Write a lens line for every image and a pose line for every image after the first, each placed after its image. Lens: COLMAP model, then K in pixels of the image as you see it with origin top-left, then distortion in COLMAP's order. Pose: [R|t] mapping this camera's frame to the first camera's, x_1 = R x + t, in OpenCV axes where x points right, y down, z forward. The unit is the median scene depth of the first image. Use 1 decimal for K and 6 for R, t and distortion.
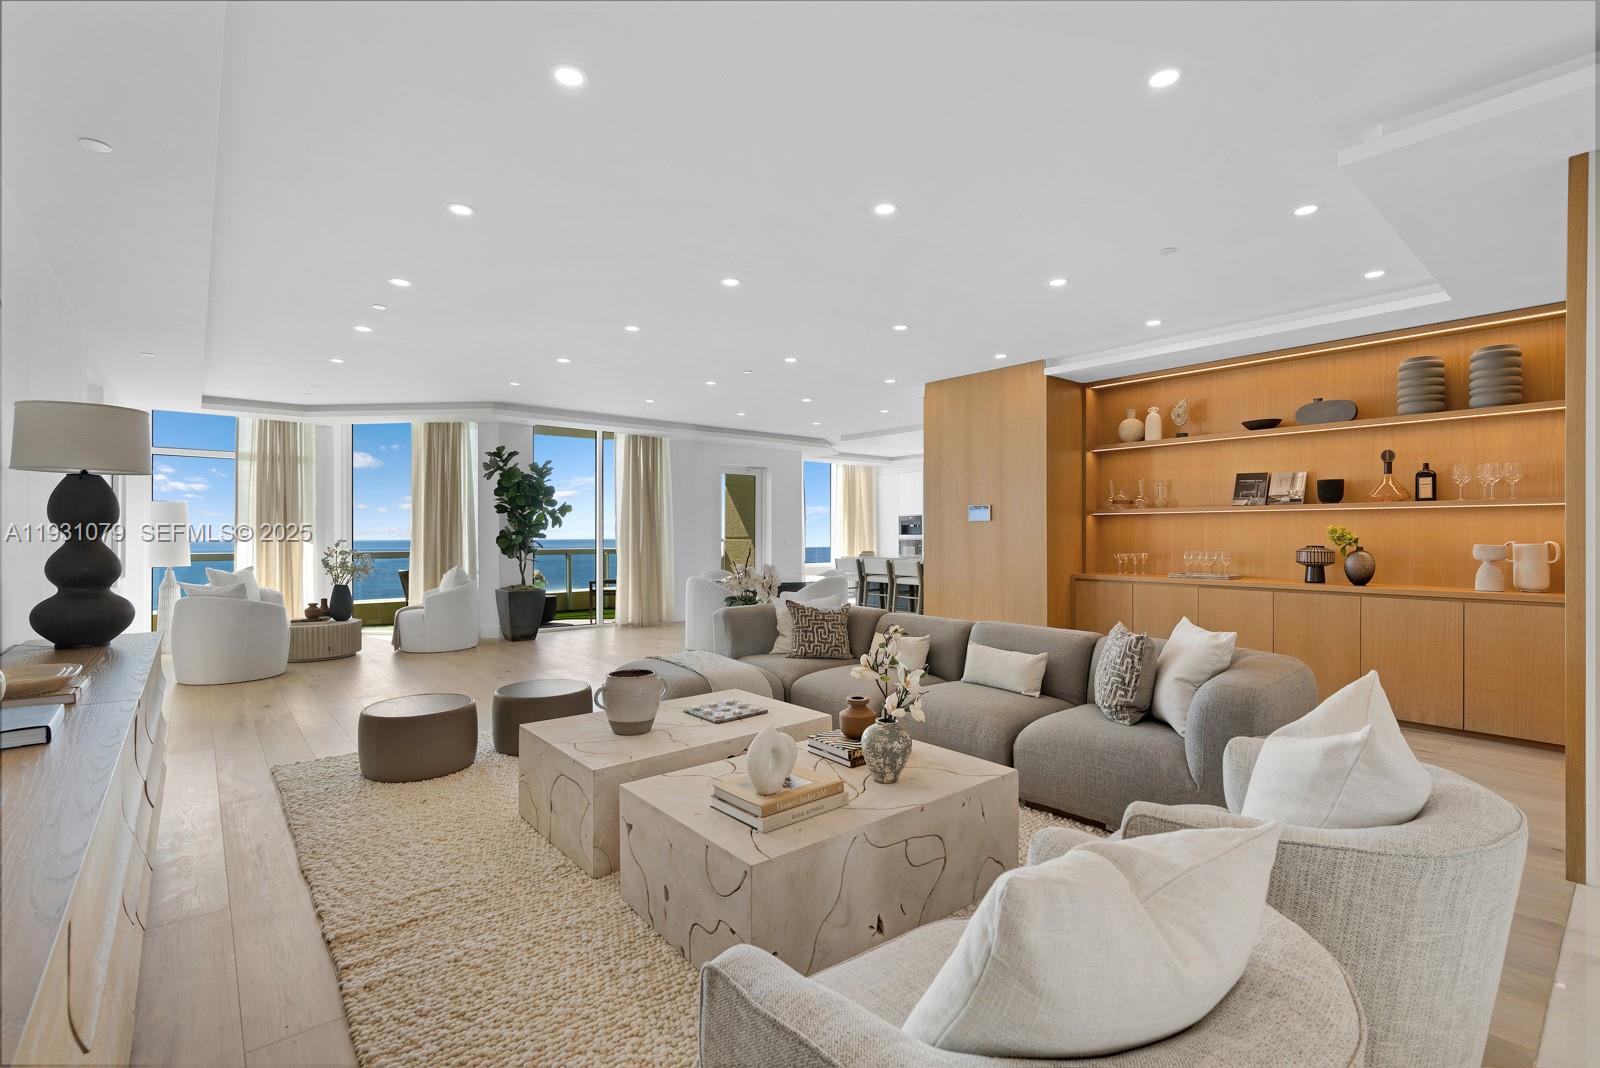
lens RADIAL K [[719.5, 0, 799.0], [0, 719.5, 534.2], [0, 0, 1]] dist [0.002797, 0.000133]
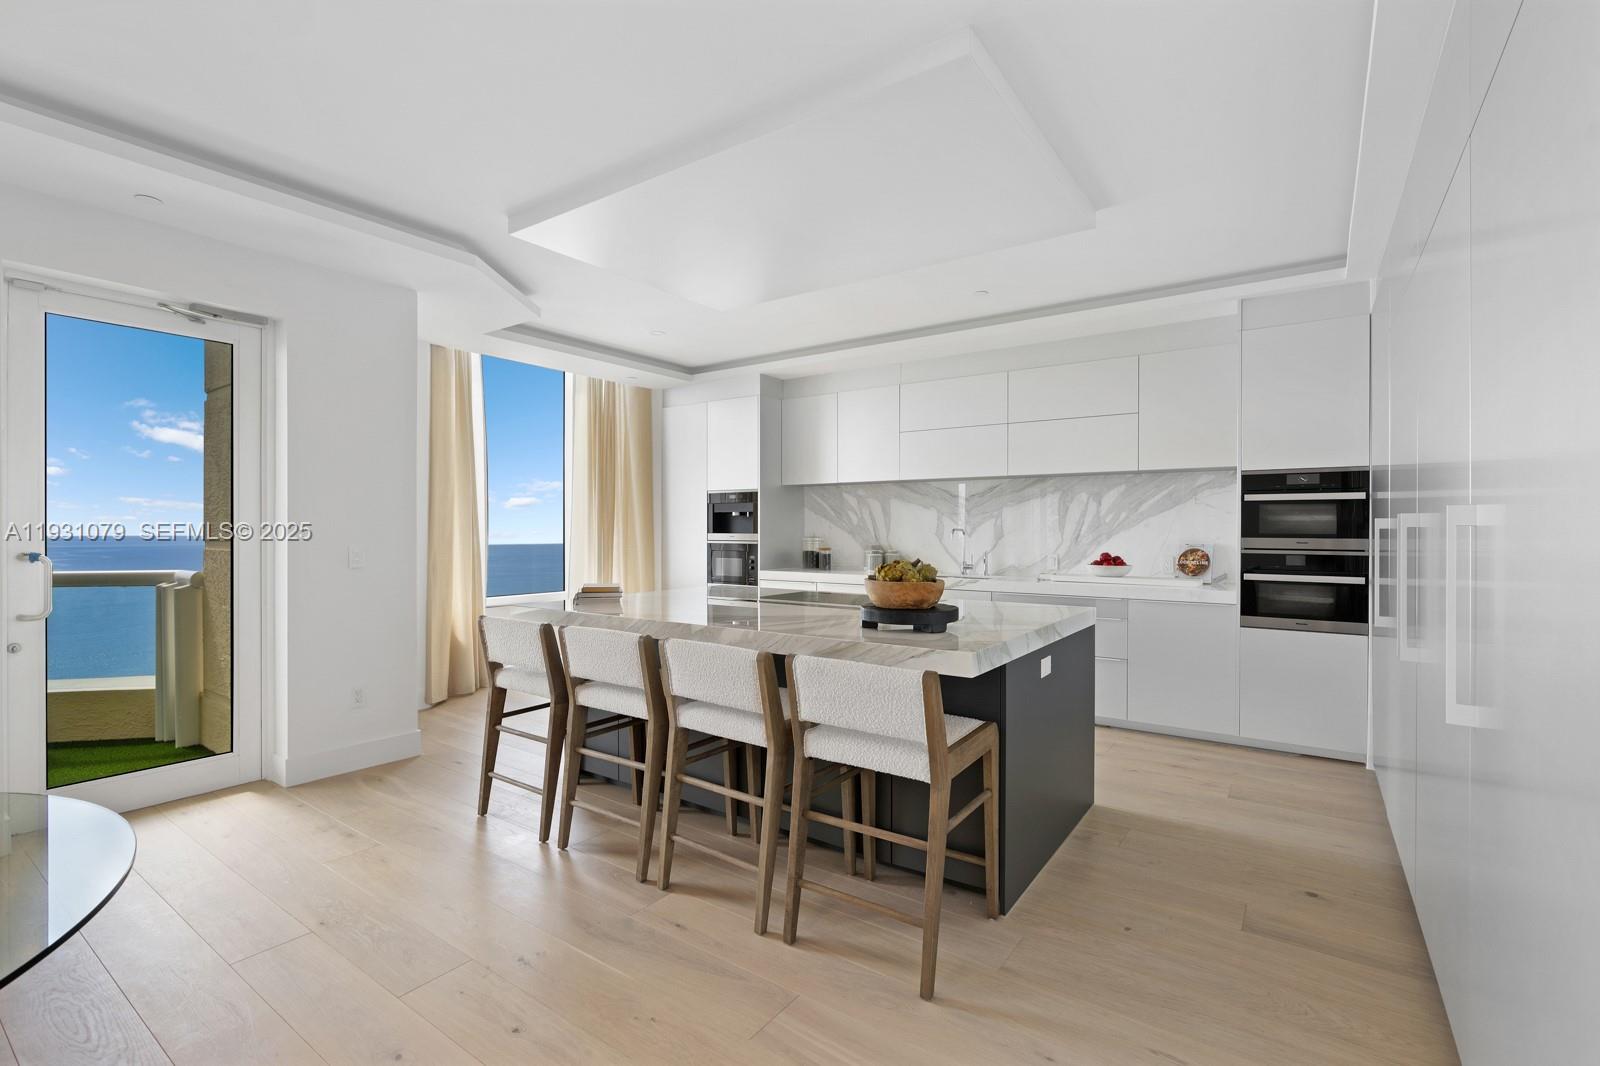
lens RADIAL K [[719.5, 0, 810.7], [0, 719.5, 531.1], [0, 0, 1]] dist [0.002797, 0.000133]
pose [[0.965623, 0.002779, 0.259932, 0.164669], [-0.003331, 0.999993, 0.001682, -0.003132], [-0.259926, -0.002490, 0.965625, 1.065790]]
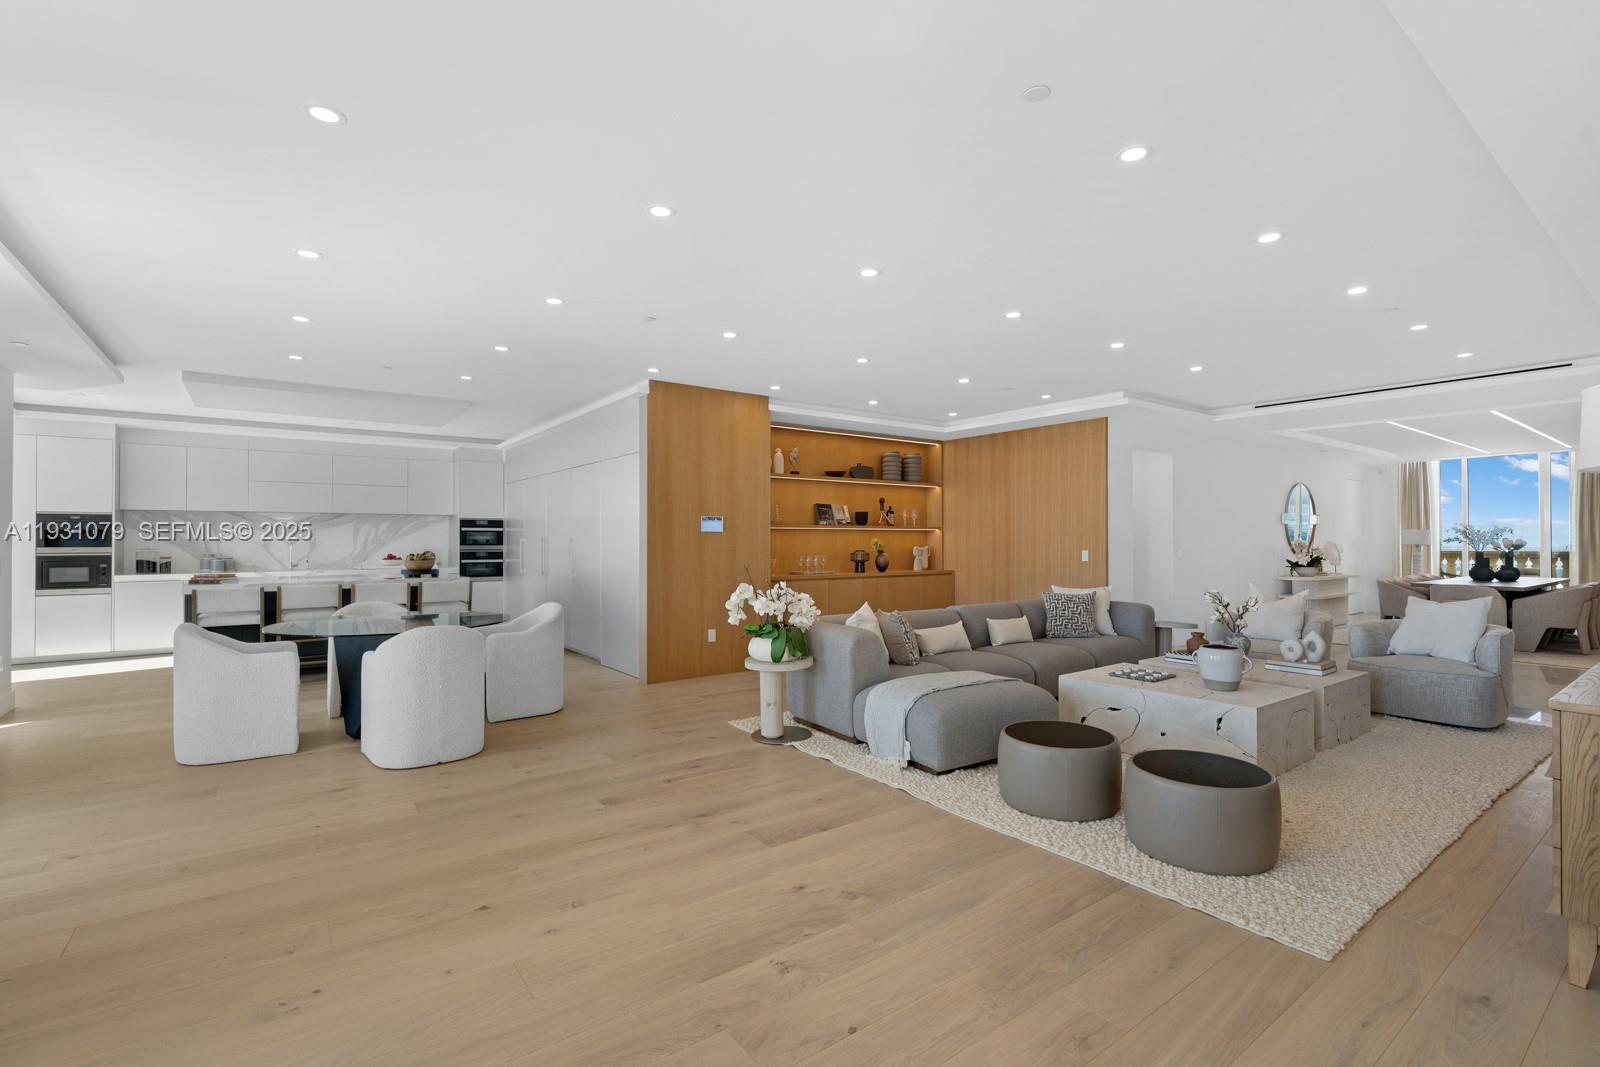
lens RADIAL K [[719.5, 0, 795.4], [0, 719.5, 538.3], [0, 0, 1]] dist [0.002797, 0.000133]
pose [[0.070549, 0.003199, 0.997503, -0.729867], [0.002930, 0.999990, -0.003414, -0.005327], [-0.997504, 0.003164, 0.070539, 0.771944]]
